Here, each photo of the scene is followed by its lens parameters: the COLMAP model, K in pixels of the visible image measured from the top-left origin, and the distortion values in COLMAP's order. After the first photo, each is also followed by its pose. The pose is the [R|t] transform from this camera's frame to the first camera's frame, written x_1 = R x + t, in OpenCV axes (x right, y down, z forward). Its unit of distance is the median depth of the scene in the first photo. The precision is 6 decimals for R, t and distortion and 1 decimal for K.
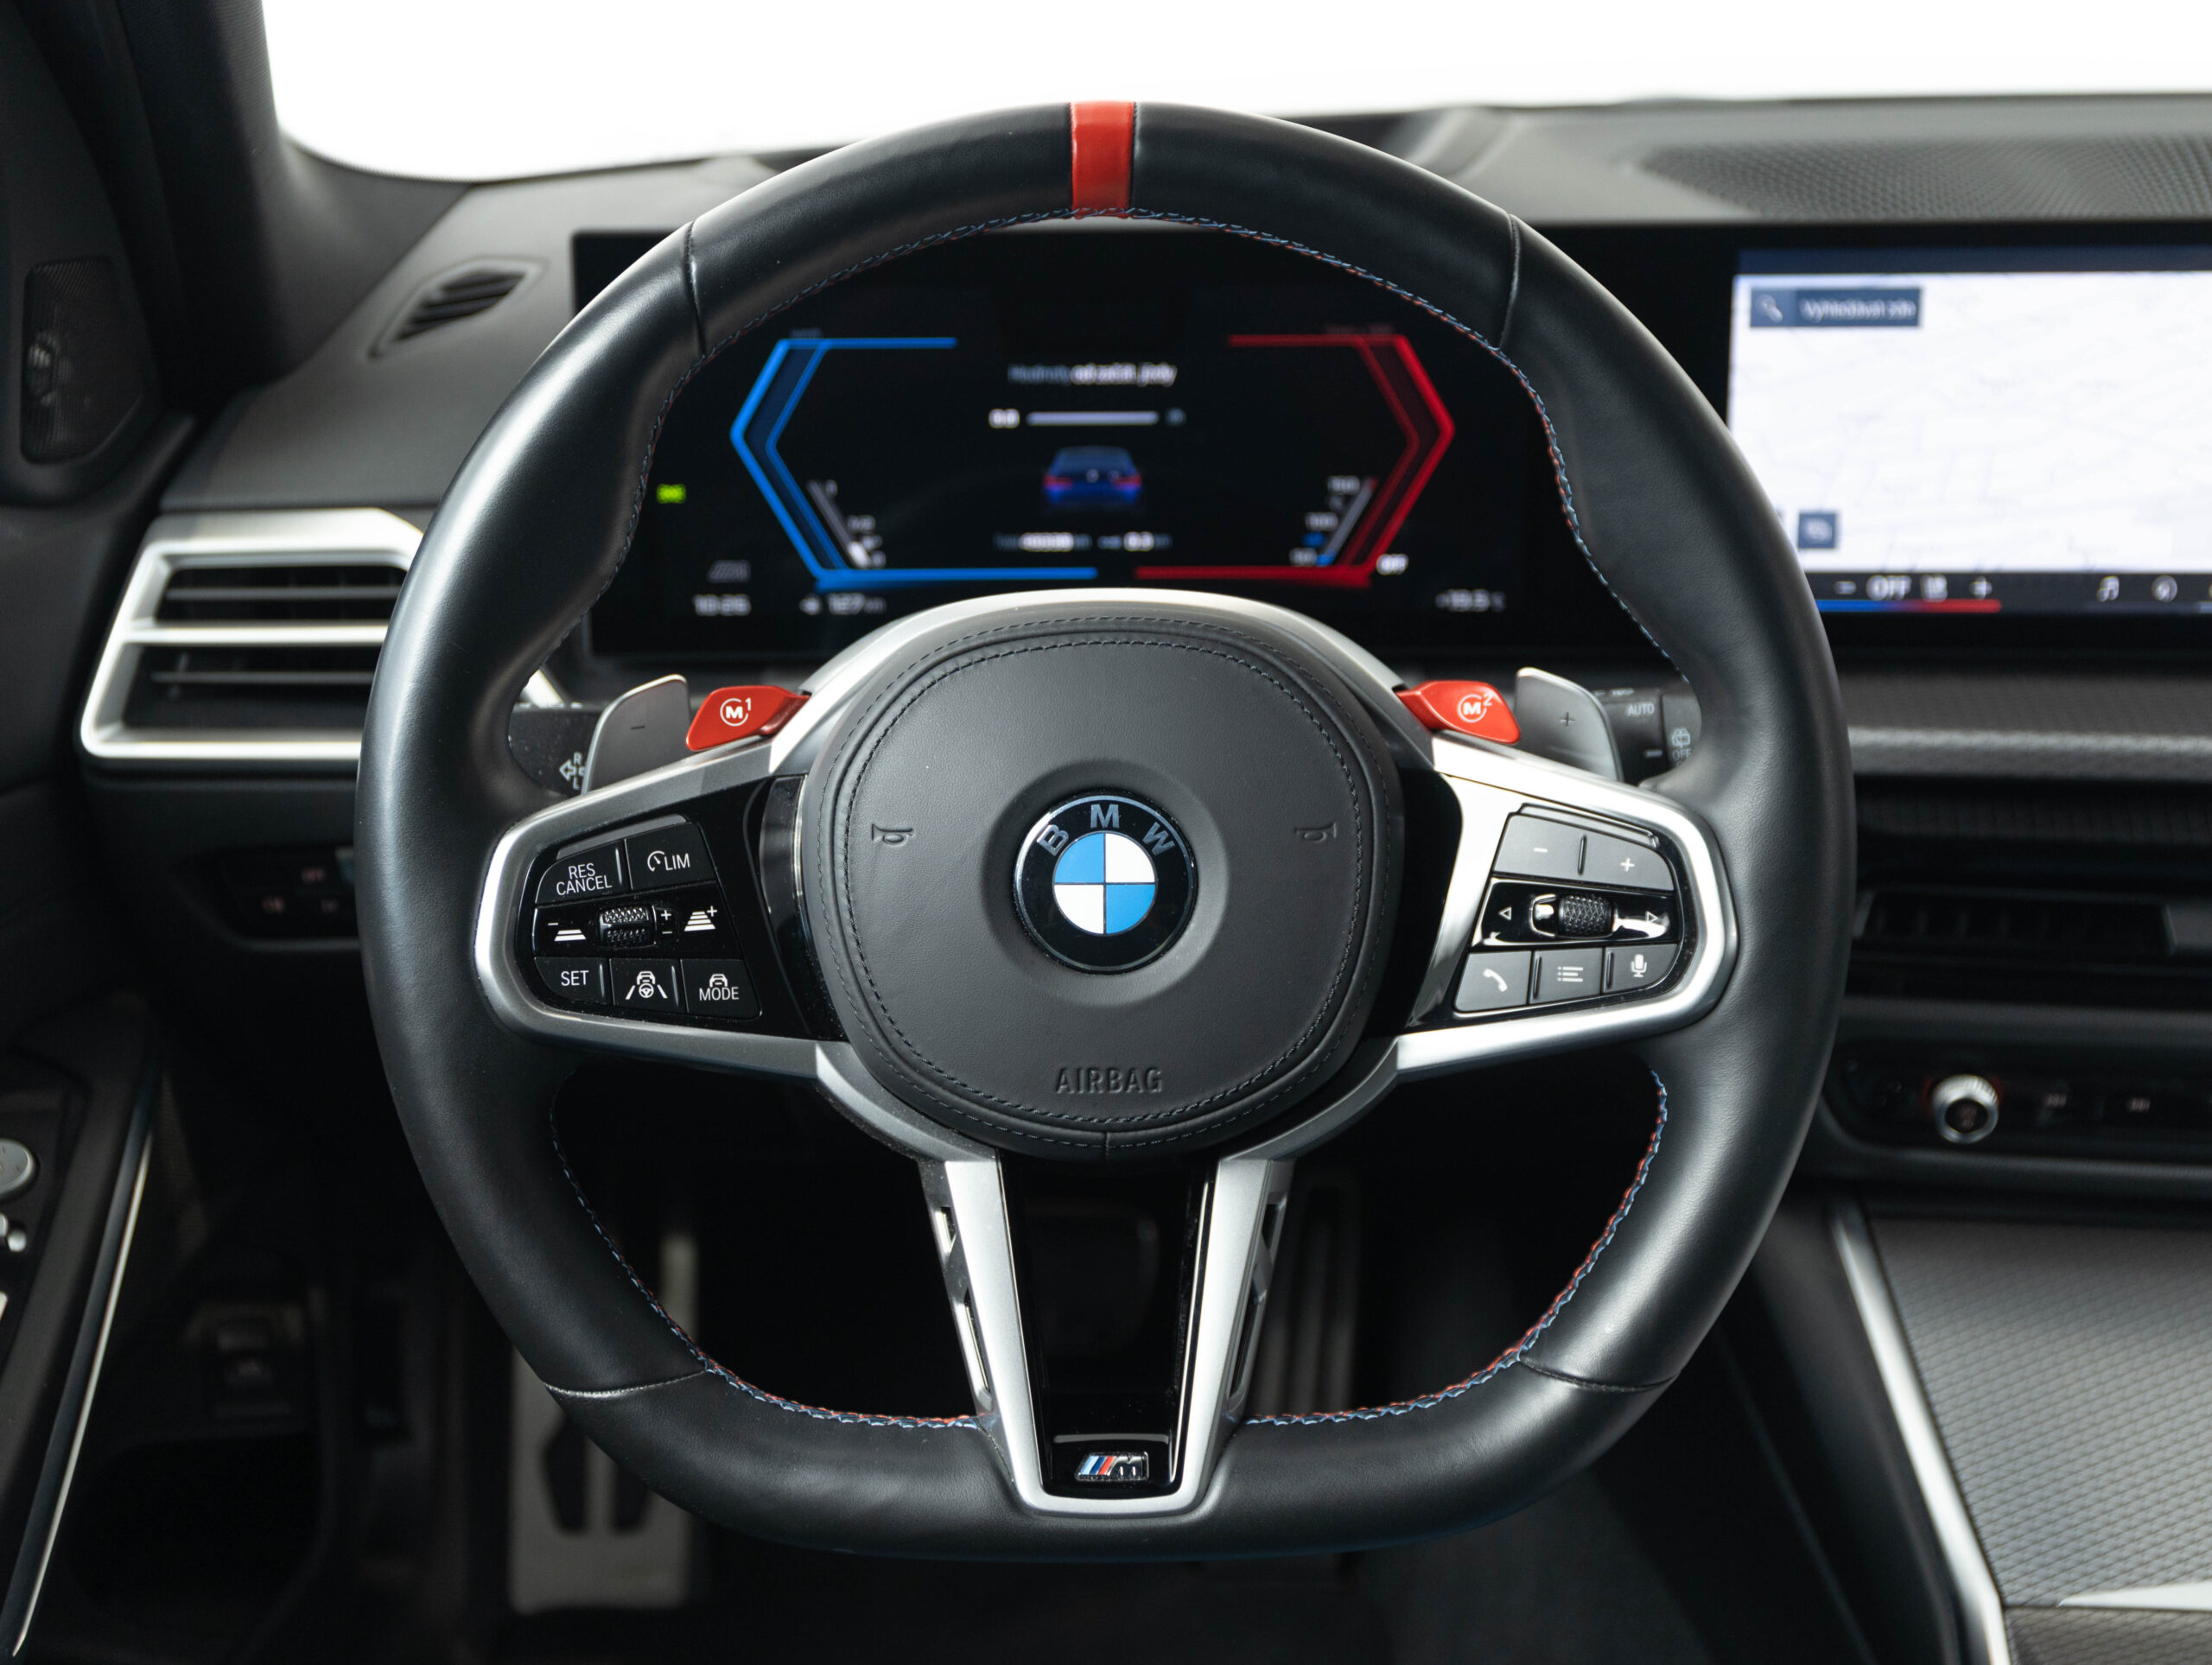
lens RADIAL K [[2760.3, 0, 1106.0], [0, 2760.3, 832.5], [0, 0, 1]] dist [0.011317, -0.010288]
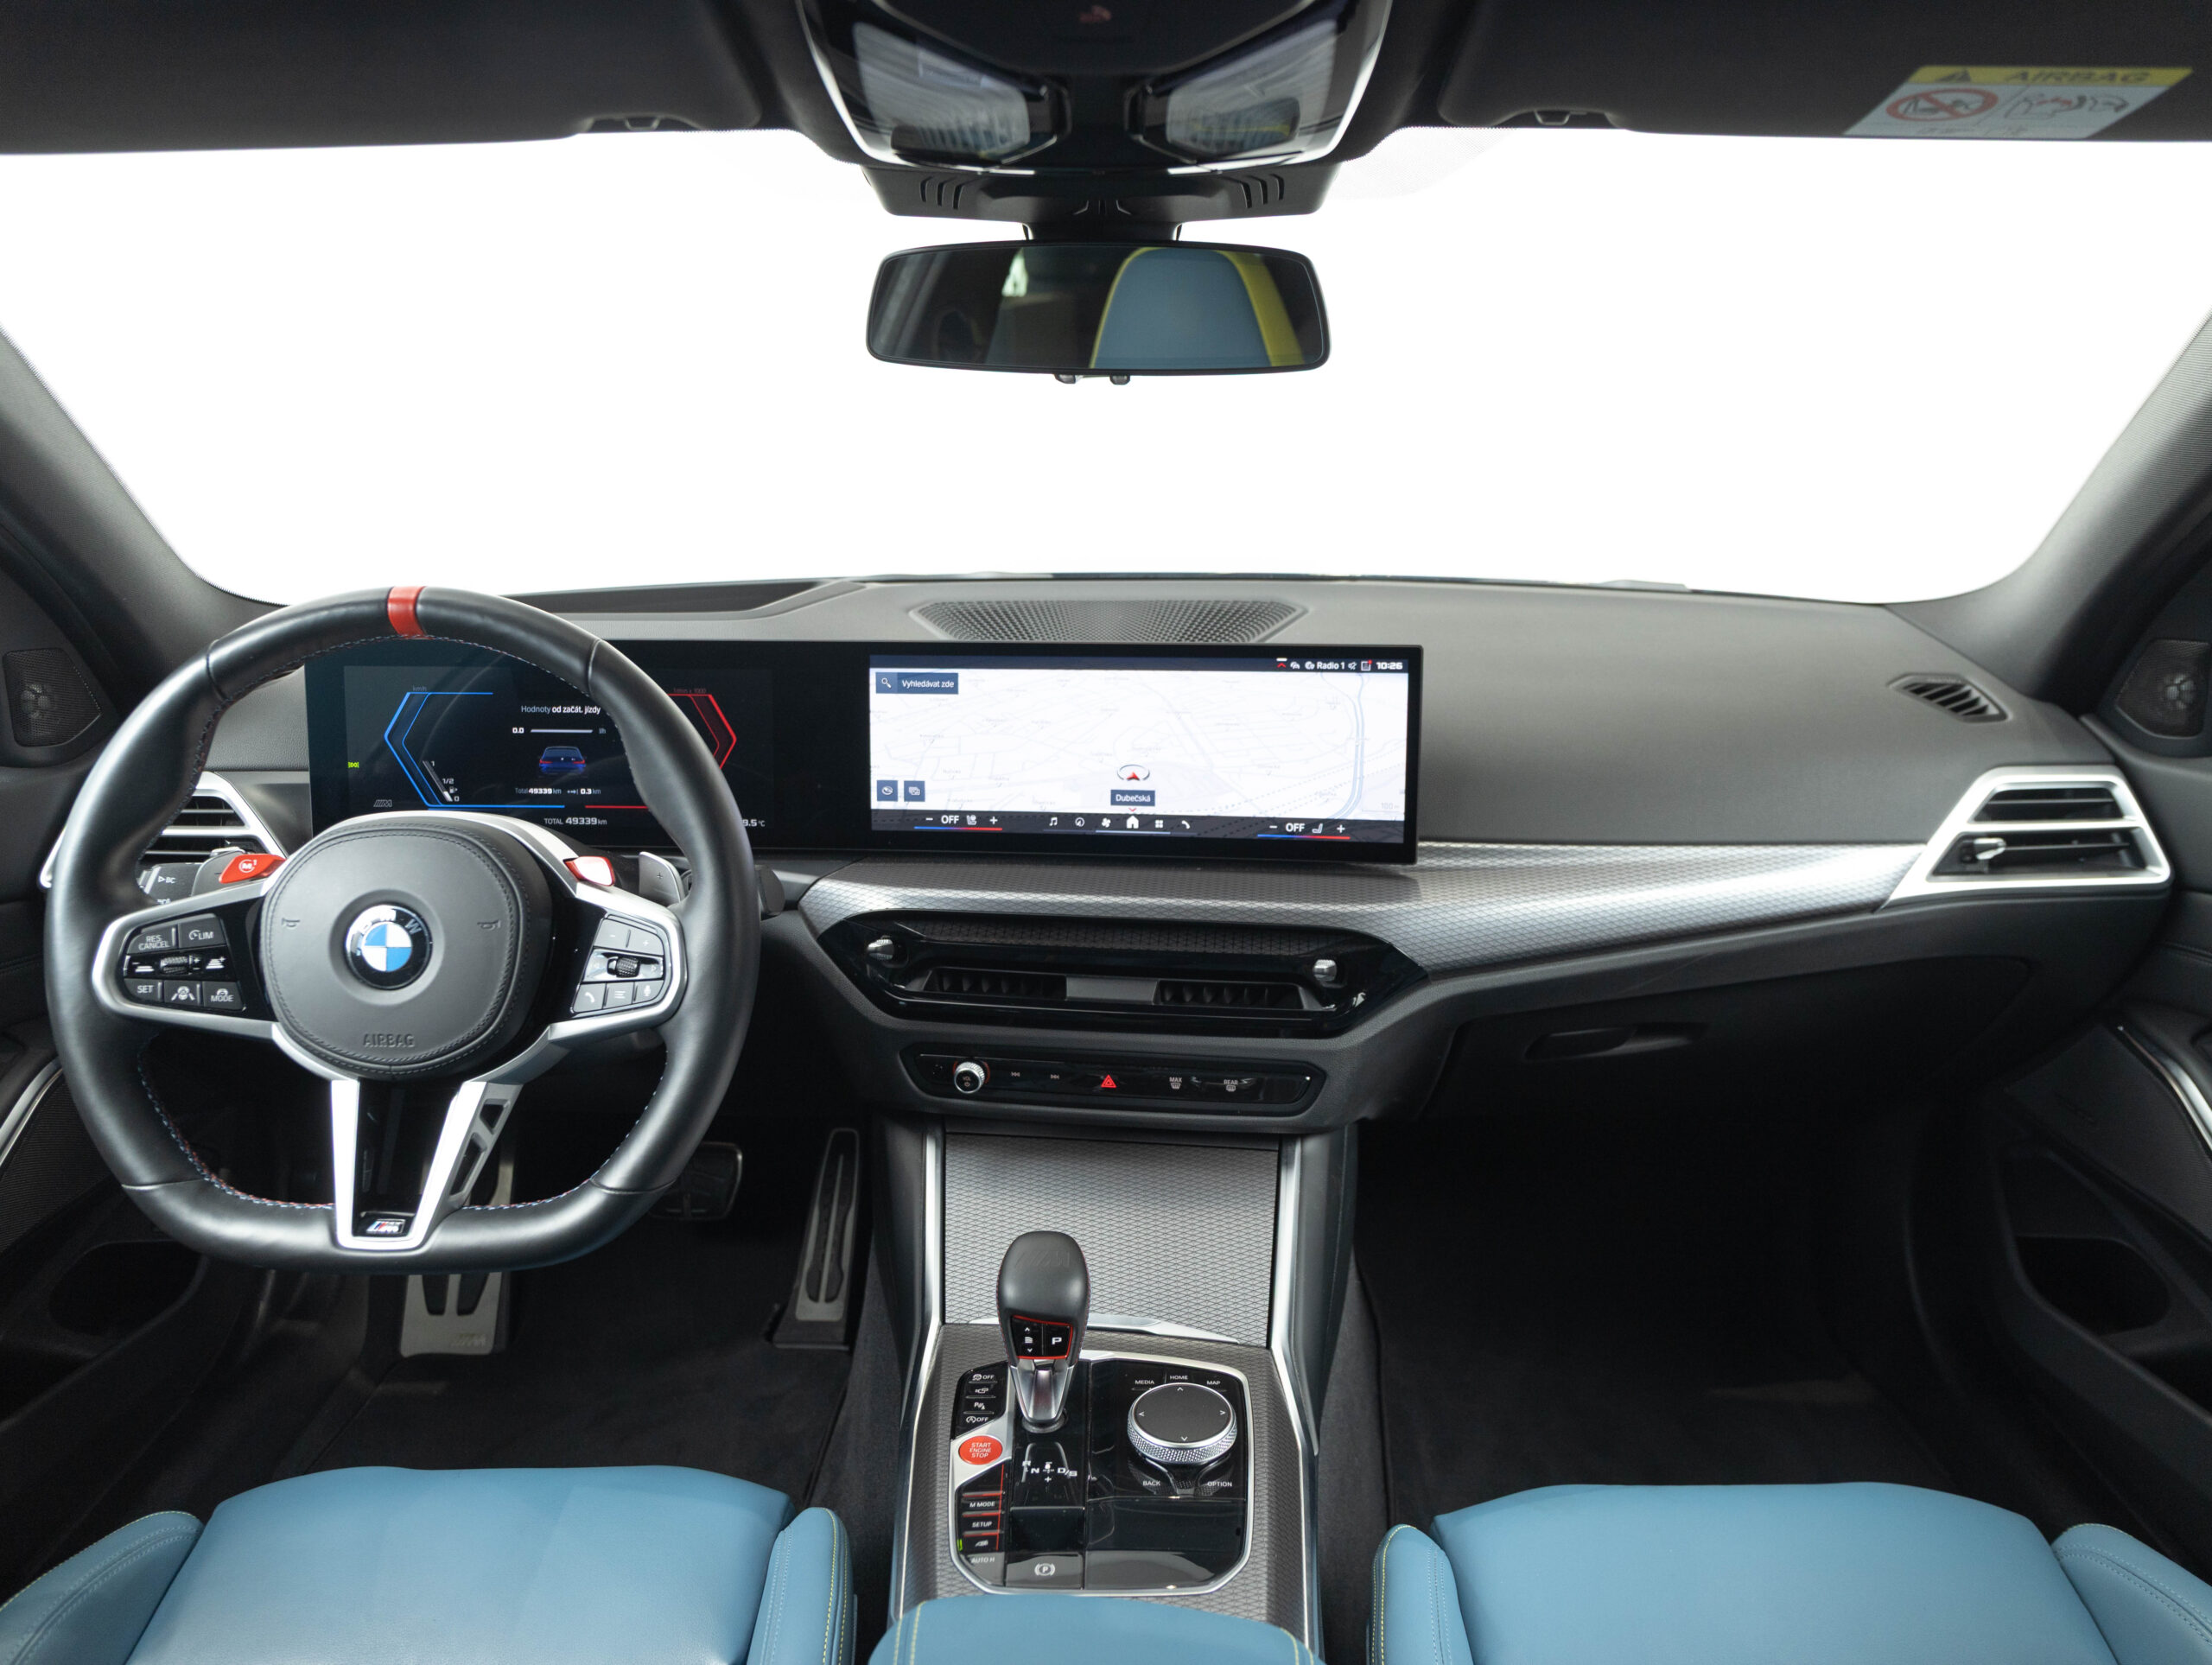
lens RADIAL K [[1592.0, 0, 1106.0], [0, 1592.0, 832.5], [0, 0, 1]] dist [0.005840, -0.001082]
pose [[0.999877, 0.013963, -0.007208, 0.535018], [-0.014533, 0.996169, -0.086231, 0.026957], [0.005976, 0.086325, 0.996249, -0.218830]]
